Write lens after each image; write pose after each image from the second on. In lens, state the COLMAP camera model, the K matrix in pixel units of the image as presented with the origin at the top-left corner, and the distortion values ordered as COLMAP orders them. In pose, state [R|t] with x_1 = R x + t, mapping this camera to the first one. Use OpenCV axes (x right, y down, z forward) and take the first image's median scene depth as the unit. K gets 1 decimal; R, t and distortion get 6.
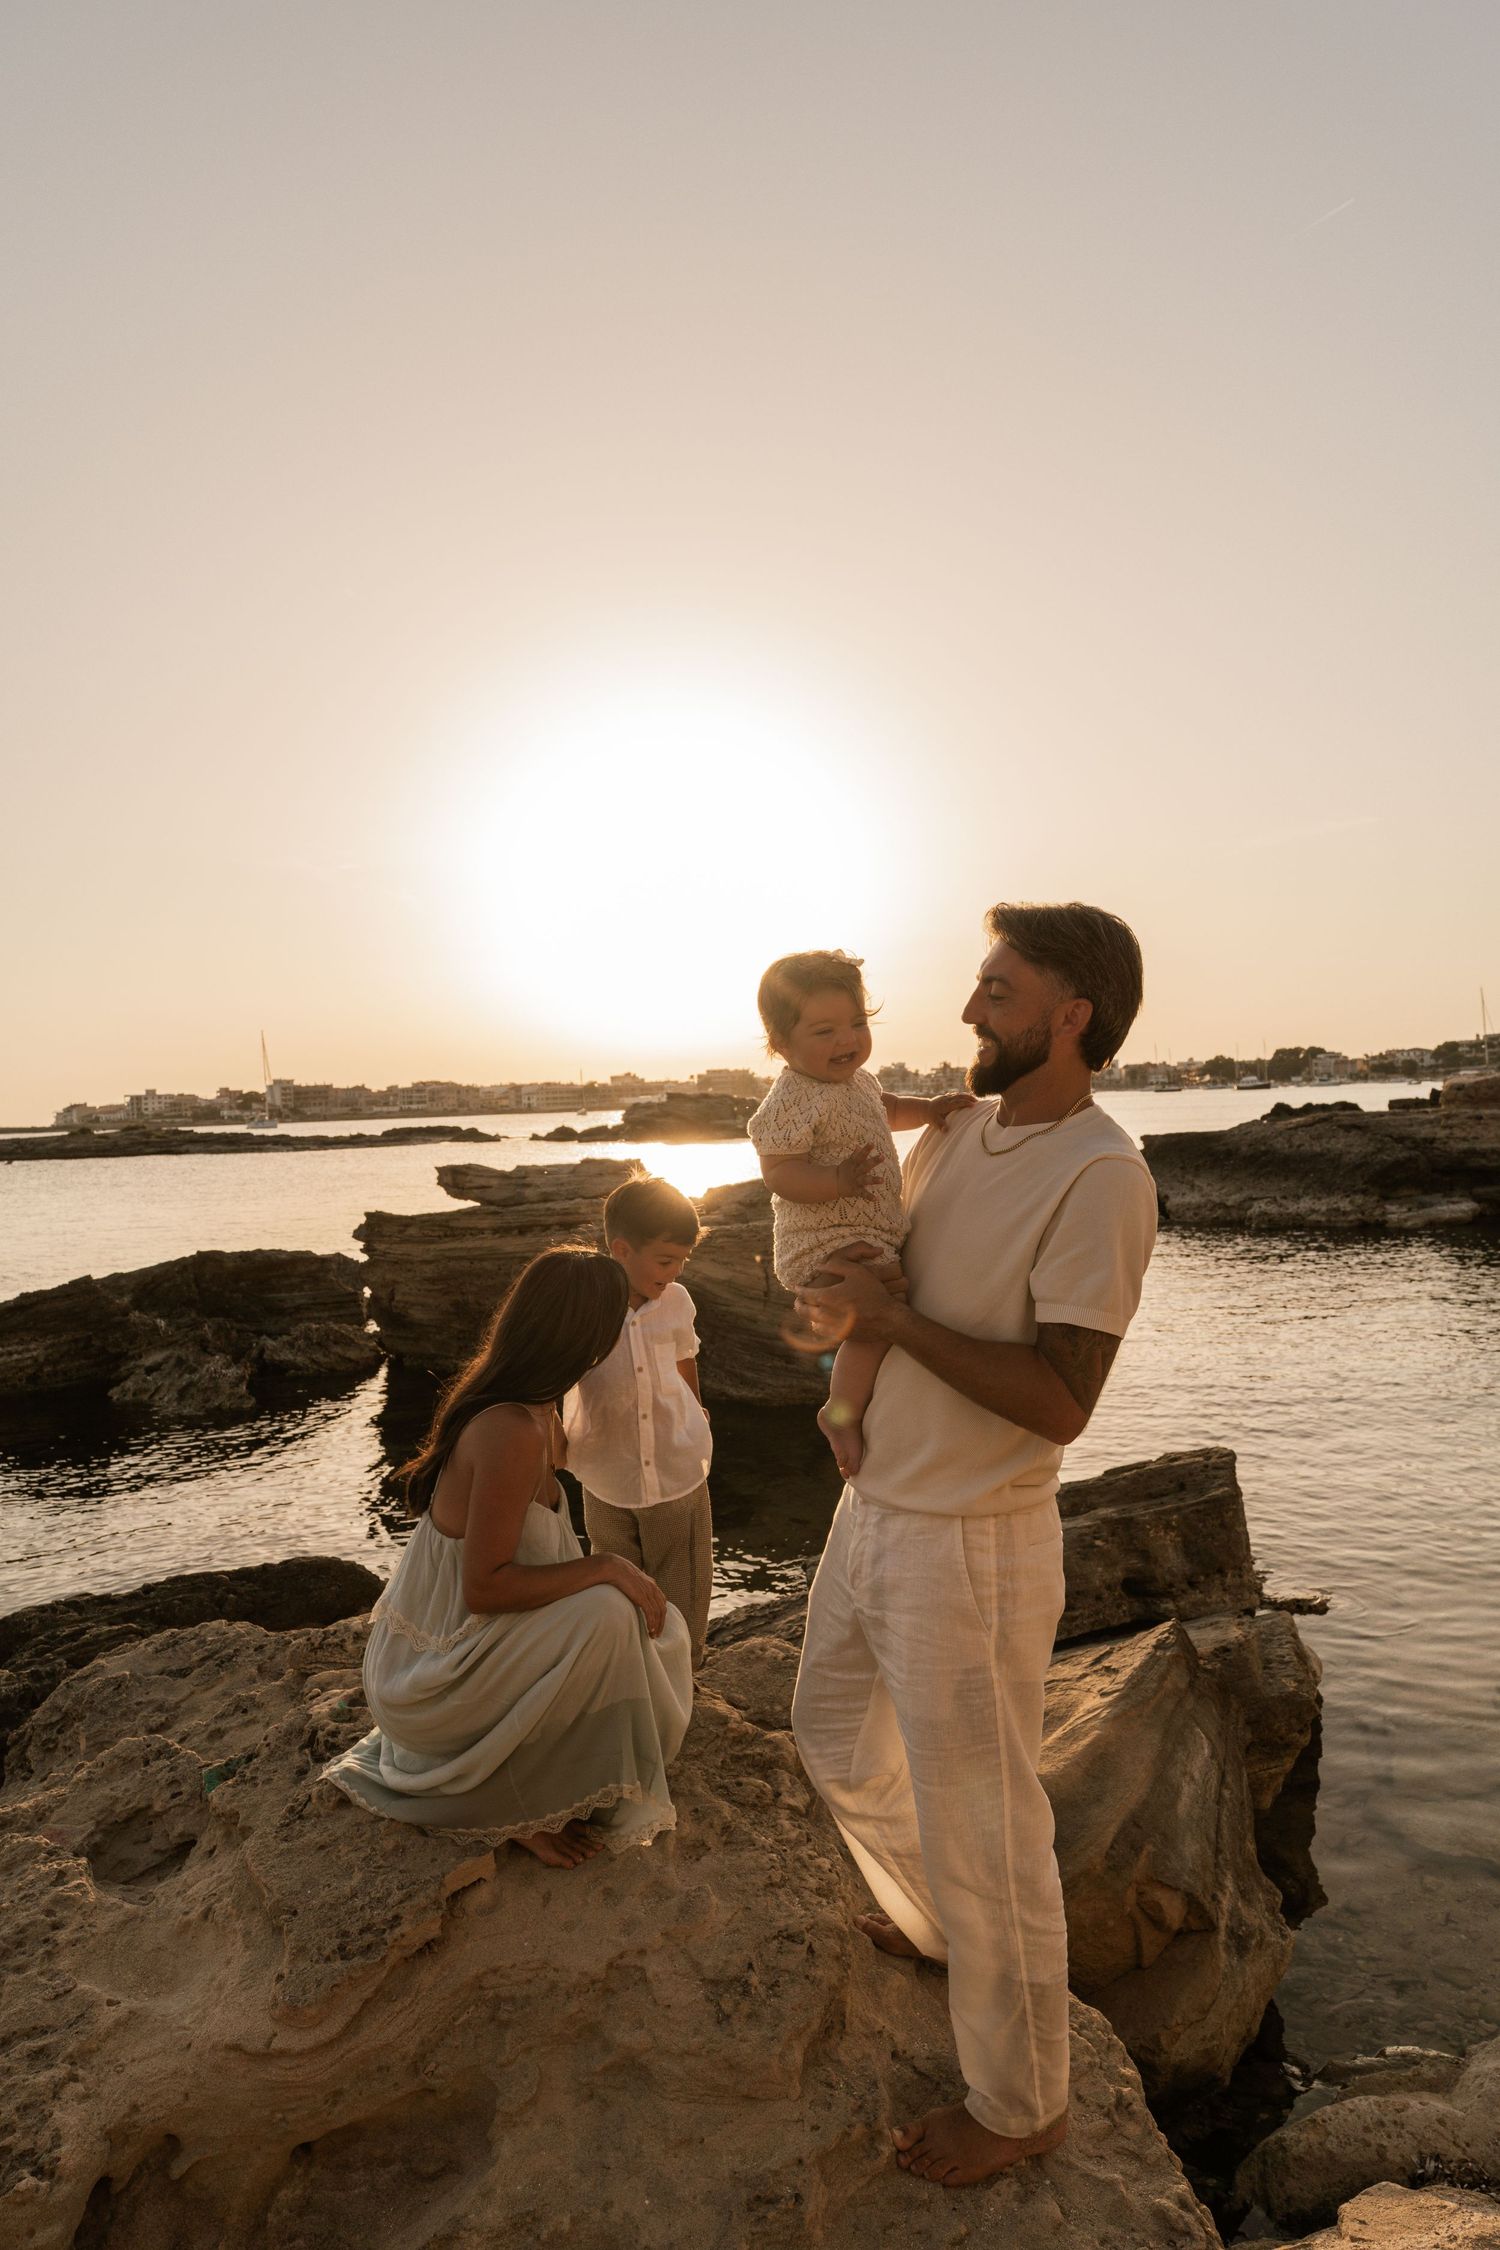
lens RADIAL K [[1489.3, 0, 750.0], [0, 1489.3, 1125.0], [0, 0, 1]] dist [-0.016090, 0.001473]
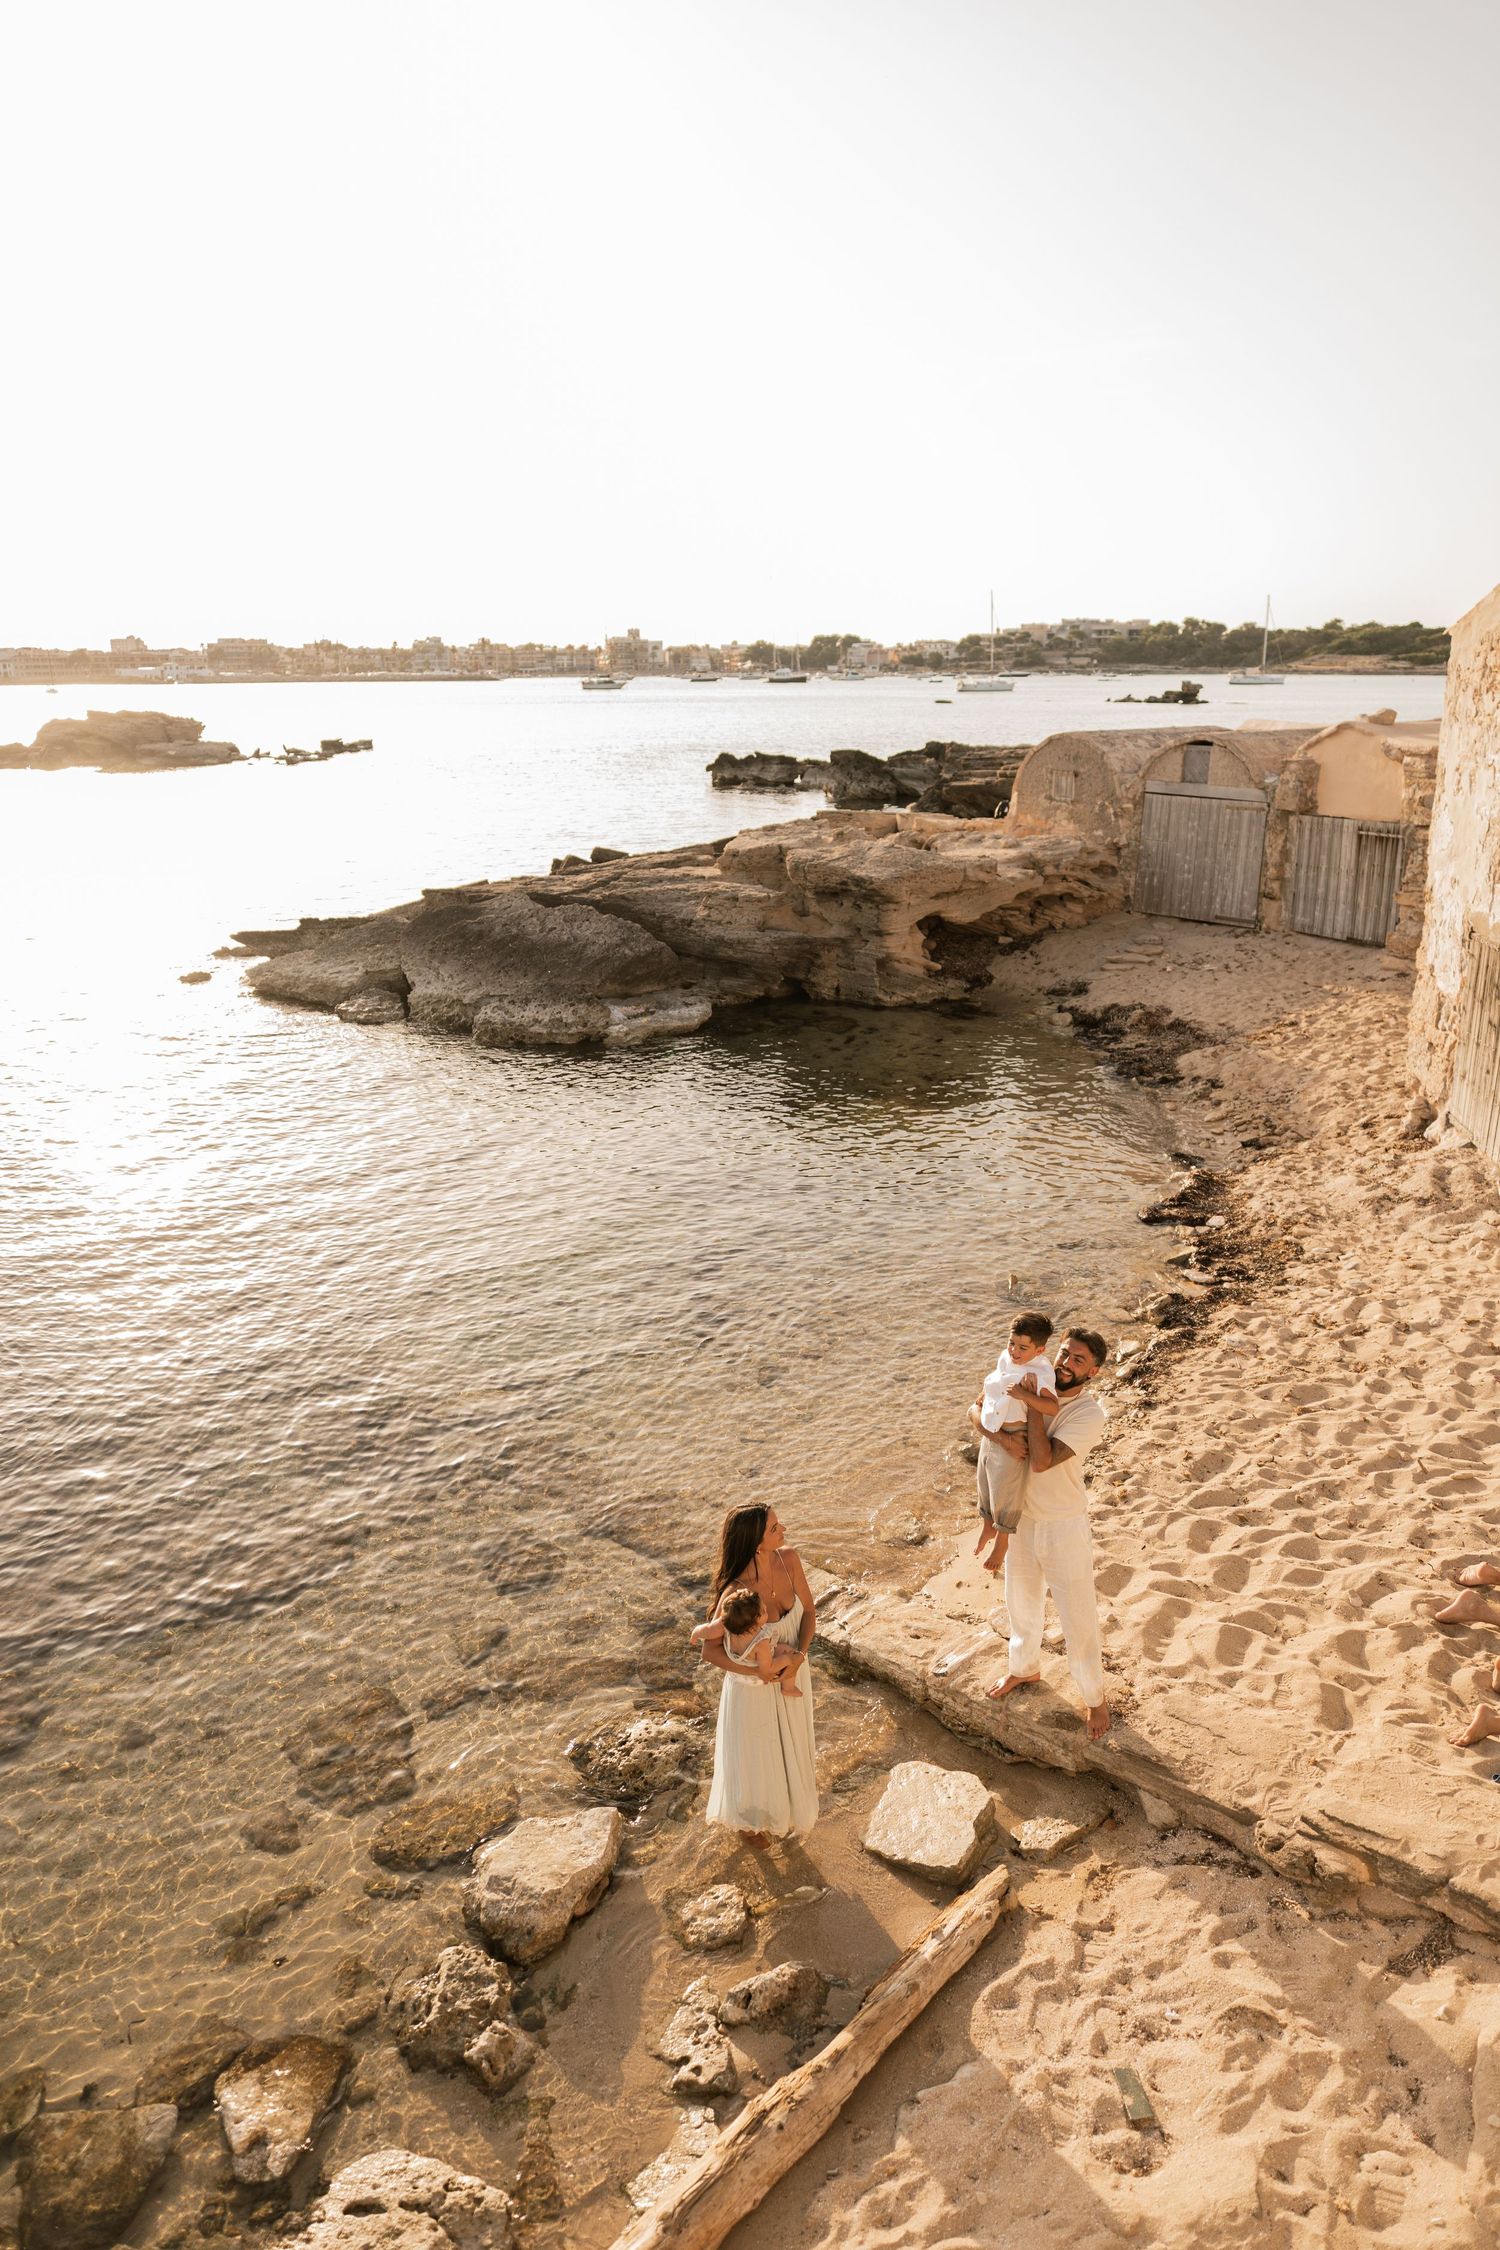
lens RADIAL K [[1482.0, 0, 750.0], [0, 1482.0, 1125.0], [0, 0, 1]] dist [-0.008413, -0.002783]
pose [[0.956794, -0.057949, 0.284932, 0.218770], [-0.022671, 0.962087, 0.271797, -0.121104], [-0.289880, -0.266514, 0.919206, 0.090479]]
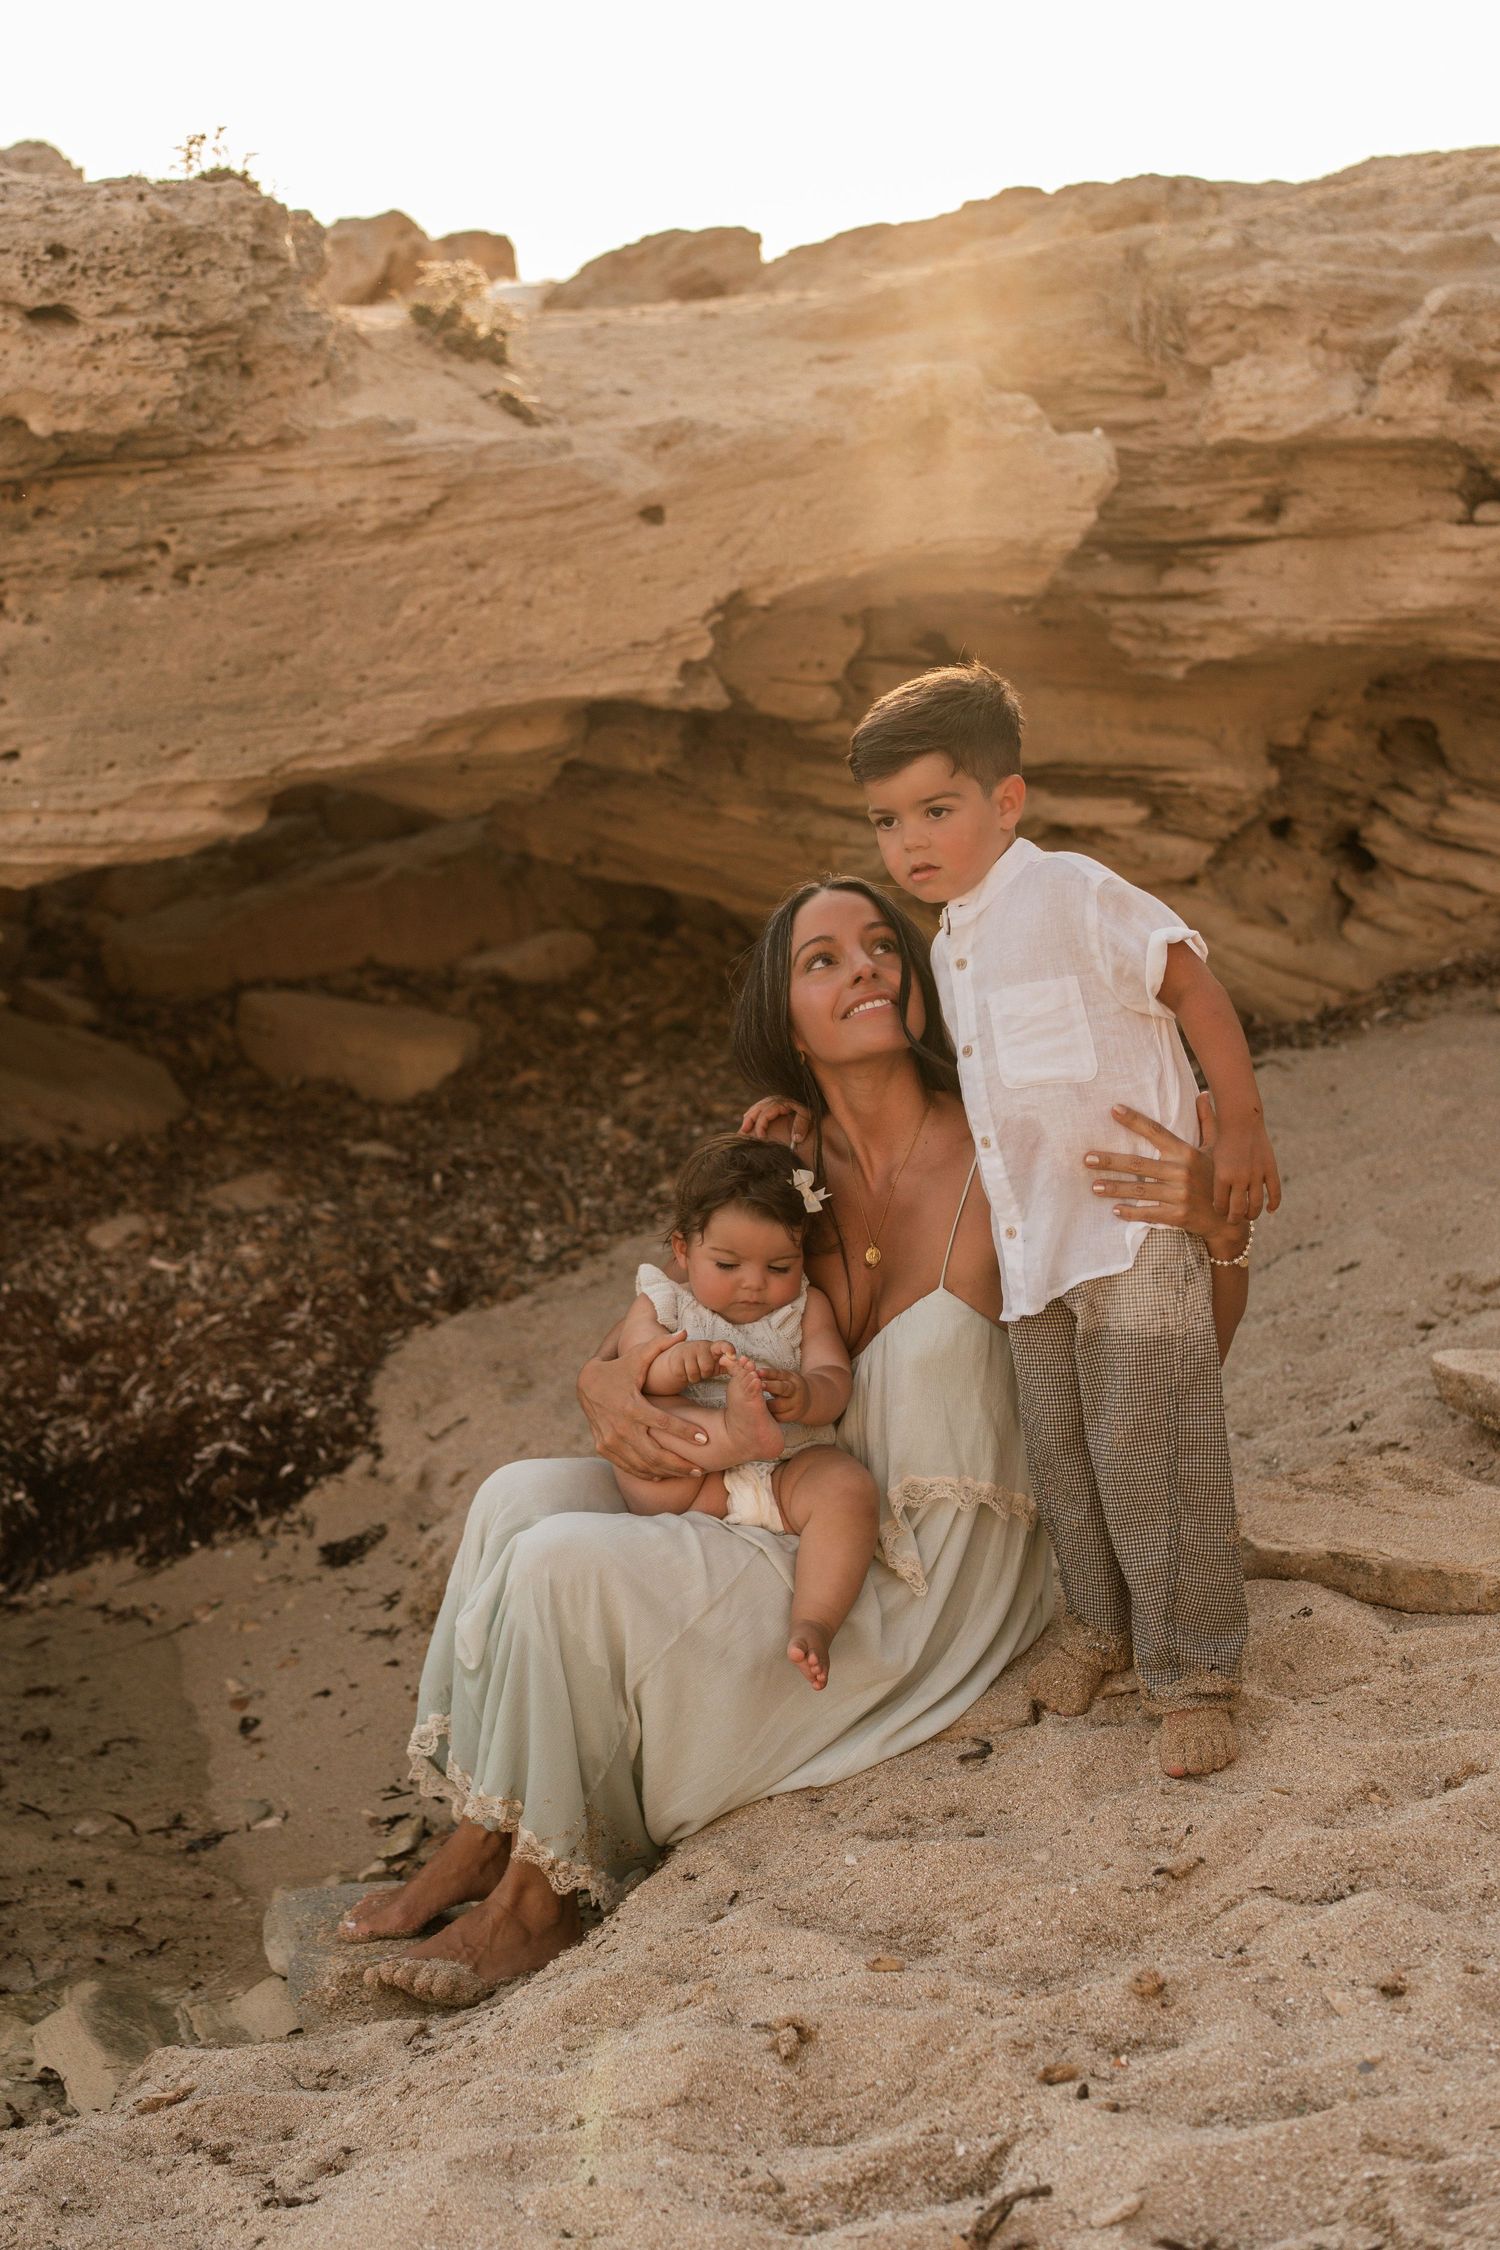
lens RADIAL K [[3452.5, 0, 750.0], [0, 3452.5, 1125.0], [0, 0, 1]] dist [0.013365, -0.140341]
pose [[0.992978, 0.019481, -0.116688, 0.694072], [0.004505, 0.979406, 0.201851, -0.019541], [0.118217, -0.200959, 0.972440, 0.744023]]
